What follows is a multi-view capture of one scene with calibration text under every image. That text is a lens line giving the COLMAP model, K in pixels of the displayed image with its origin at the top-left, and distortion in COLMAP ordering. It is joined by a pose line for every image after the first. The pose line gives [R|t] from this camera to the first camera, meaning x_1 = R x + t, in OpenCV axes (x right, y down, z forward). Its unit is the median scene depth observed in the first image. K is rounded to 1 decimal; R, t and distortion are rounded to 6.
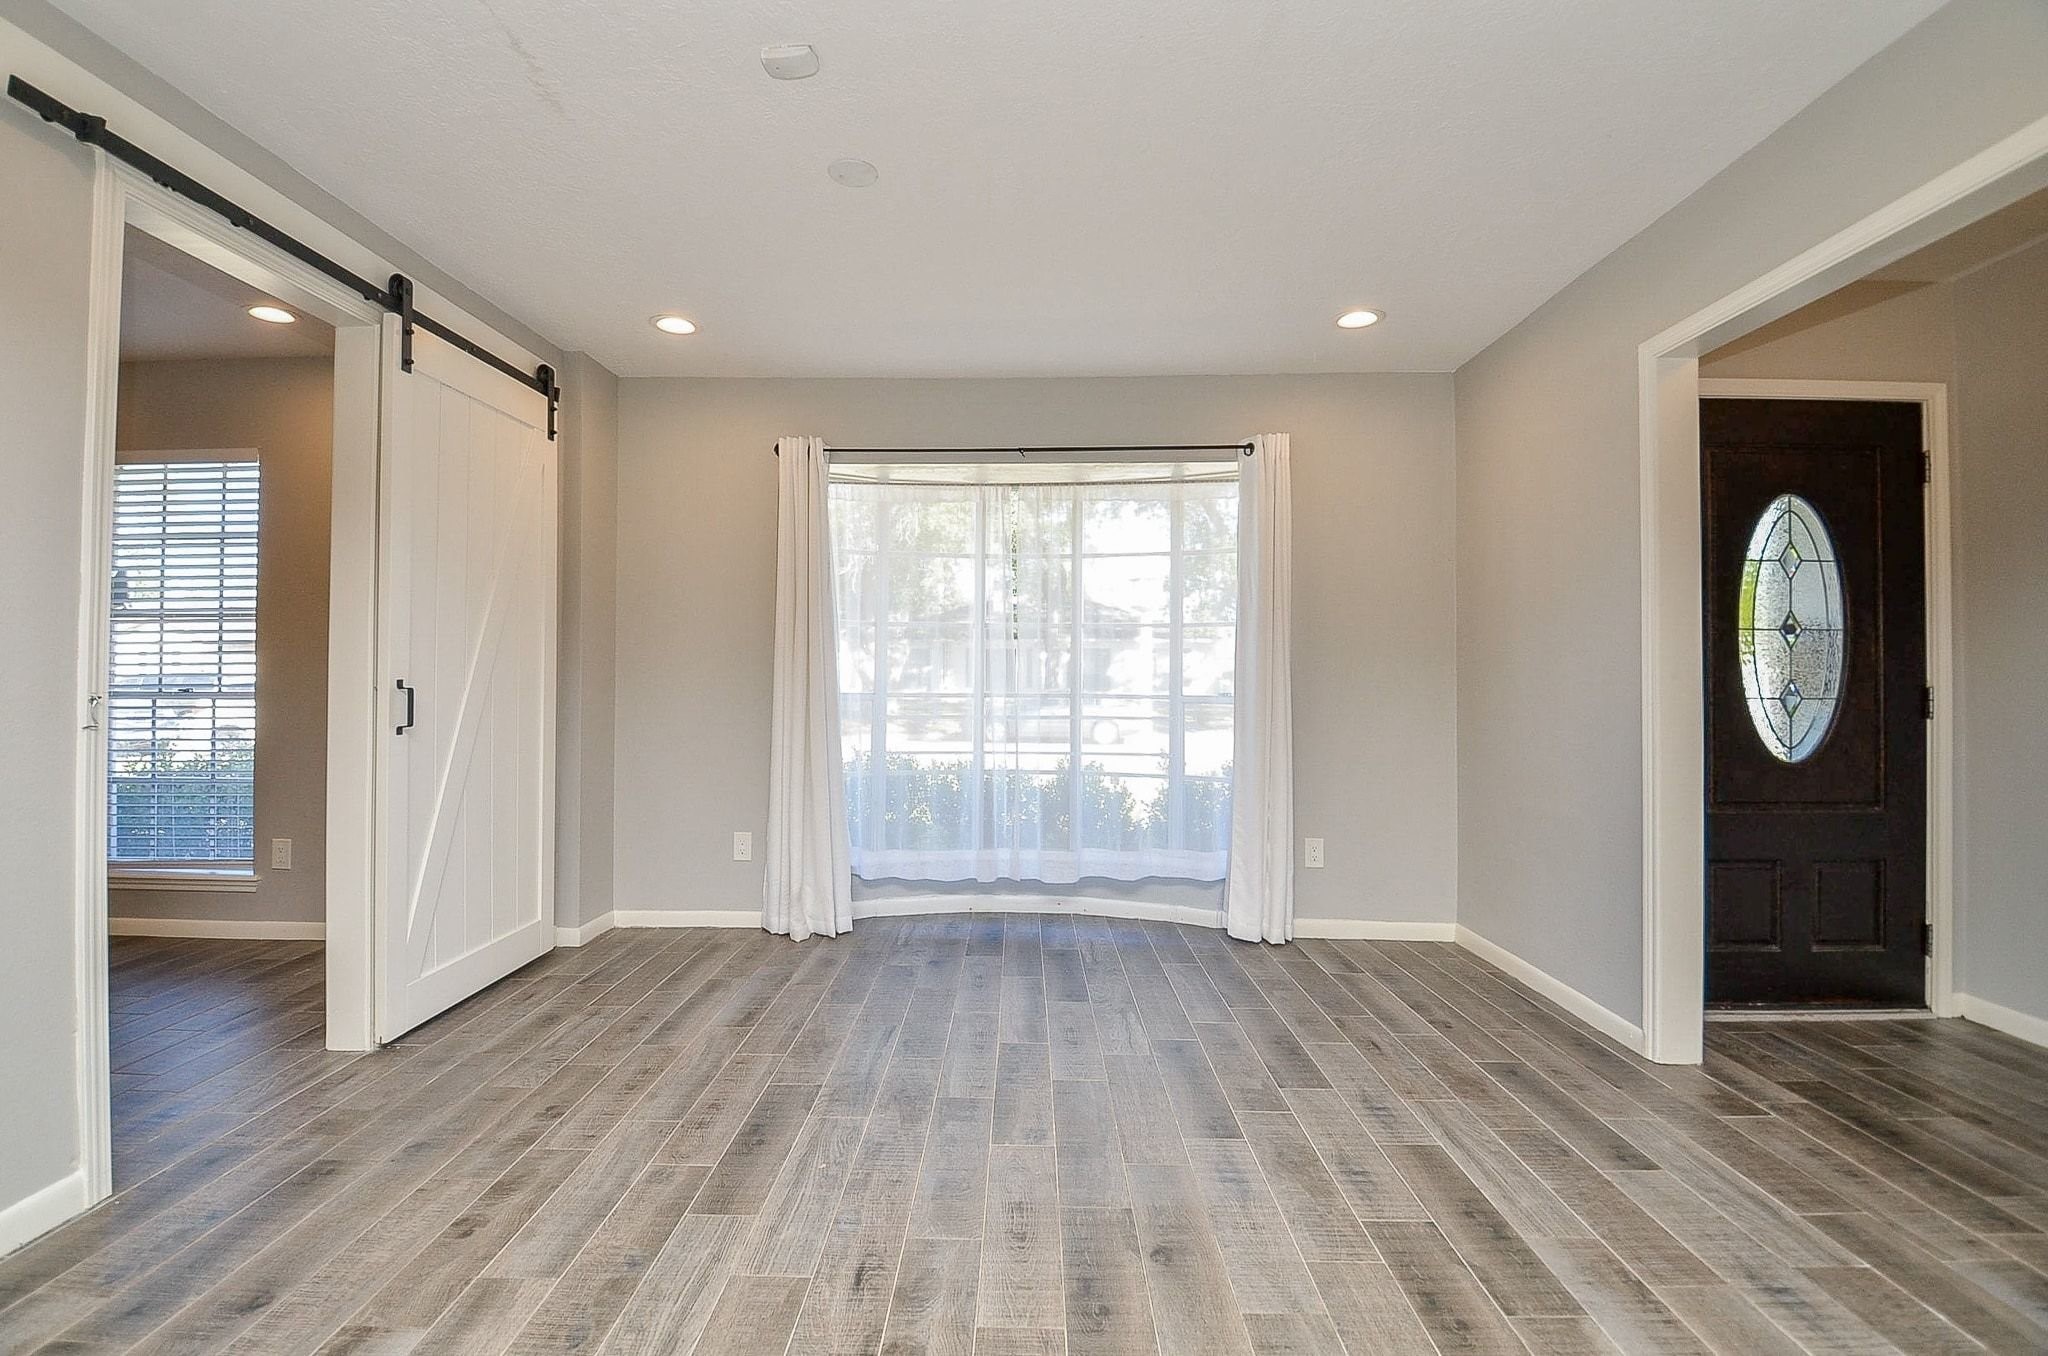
lens RADIAL K [[929.9, 0, 1002.7], [0, 929.9, 667.9], [0, 0, 1]] dist [0.018159, -0.016353]
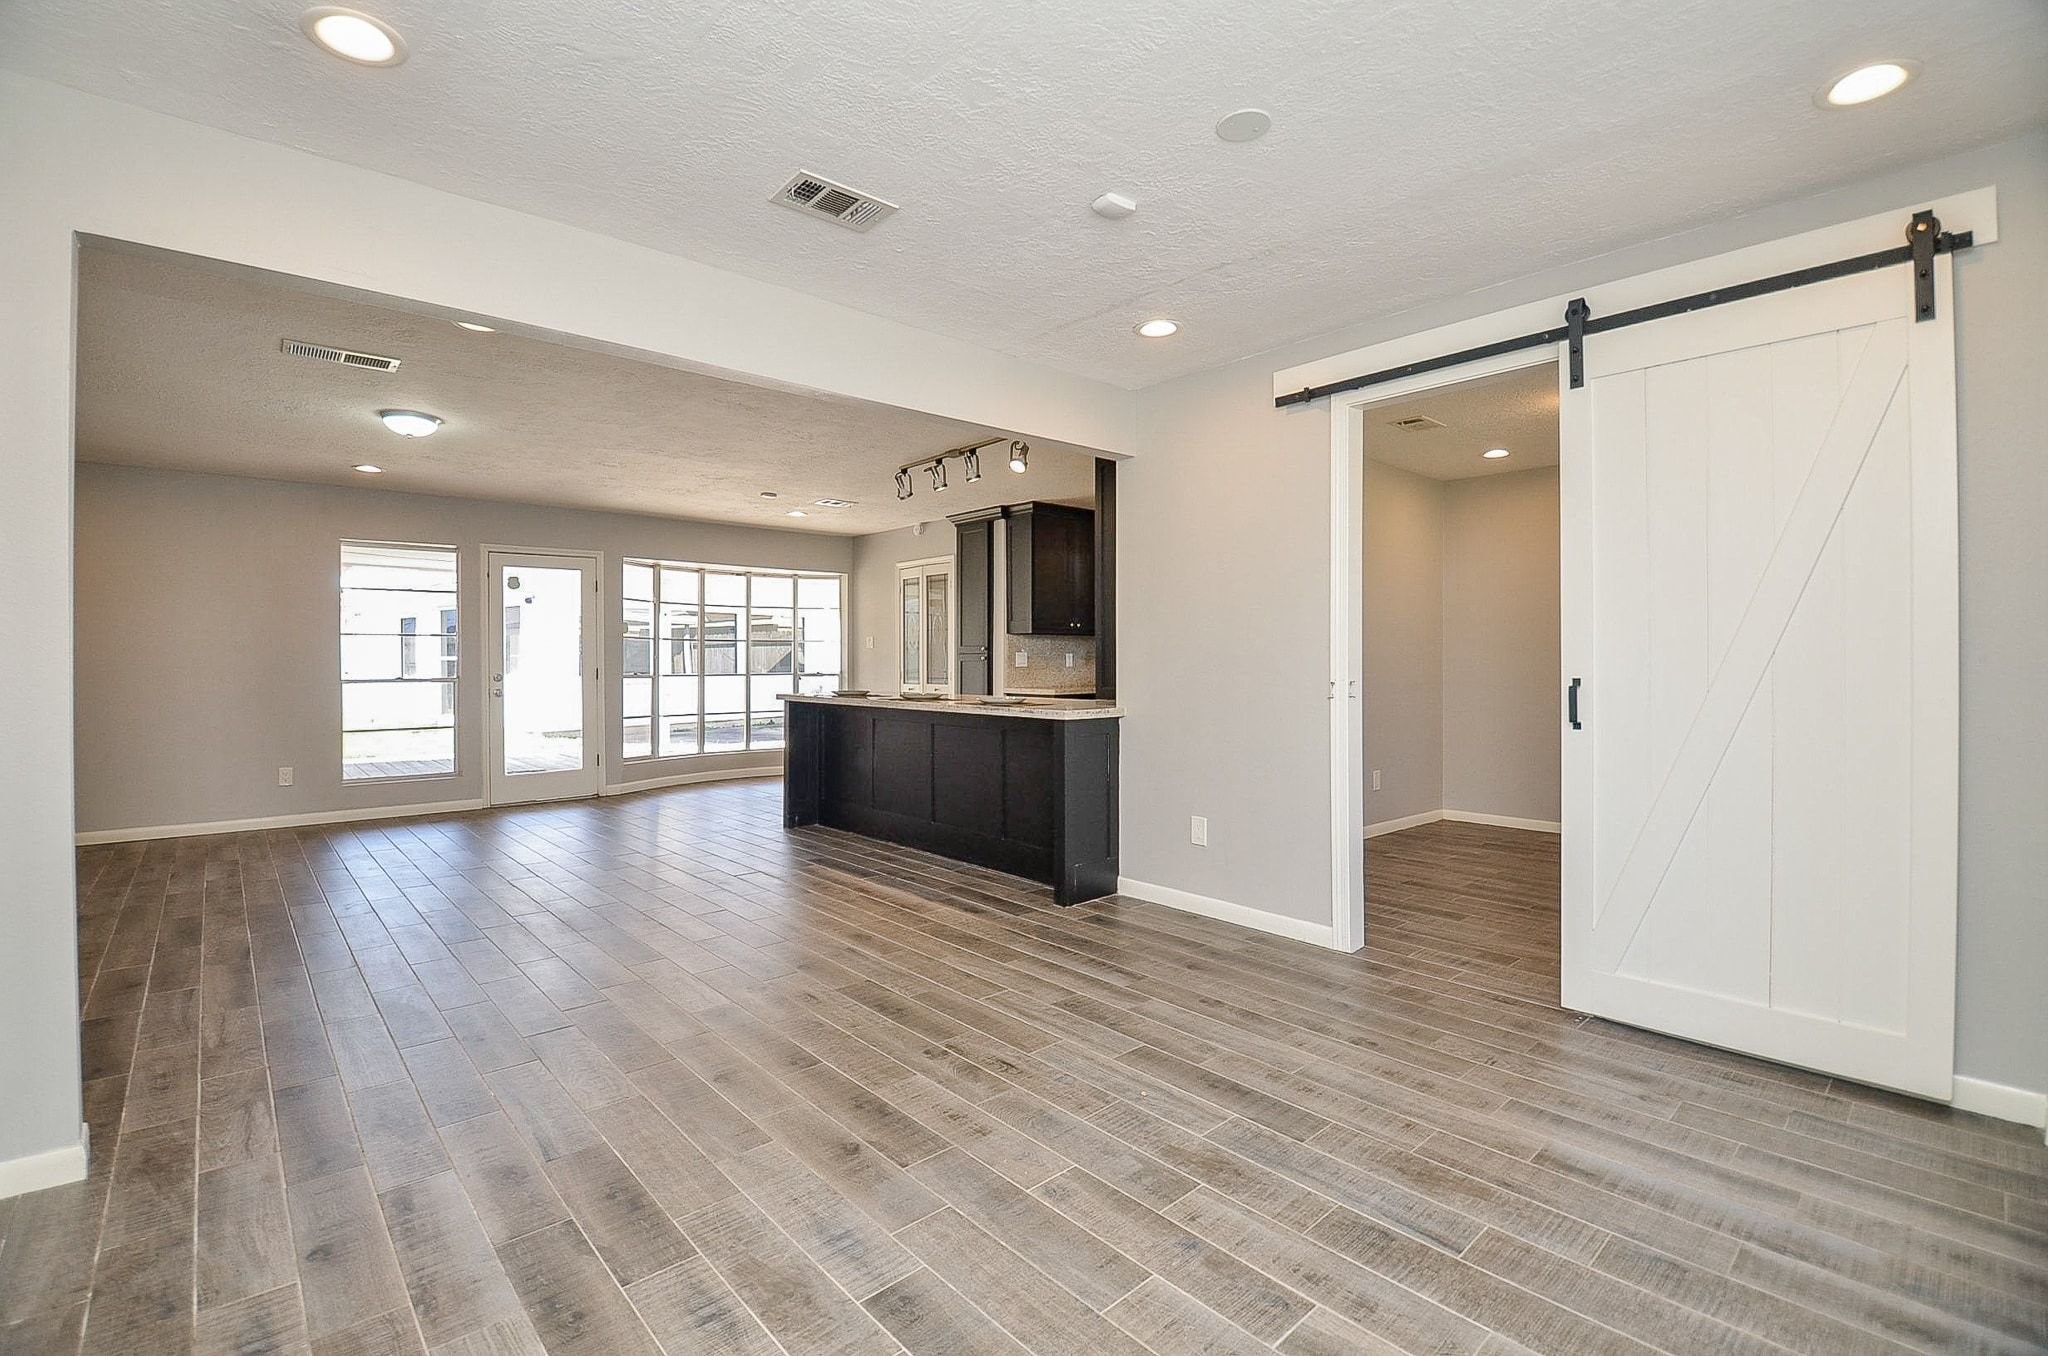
lens RADIAL K [[929.9, 0, 1016.0], [0, 929.9, 651.6], [0, 0, 1]] dist [0.018159, -0.016353]
pose [[-0.731271, -0.006963, -0.682051, 0.757084], [0.004482, 0.999877, -0.015014, -0.006643], [0.682072, -0.014036, -0.731150, 1.820059]]
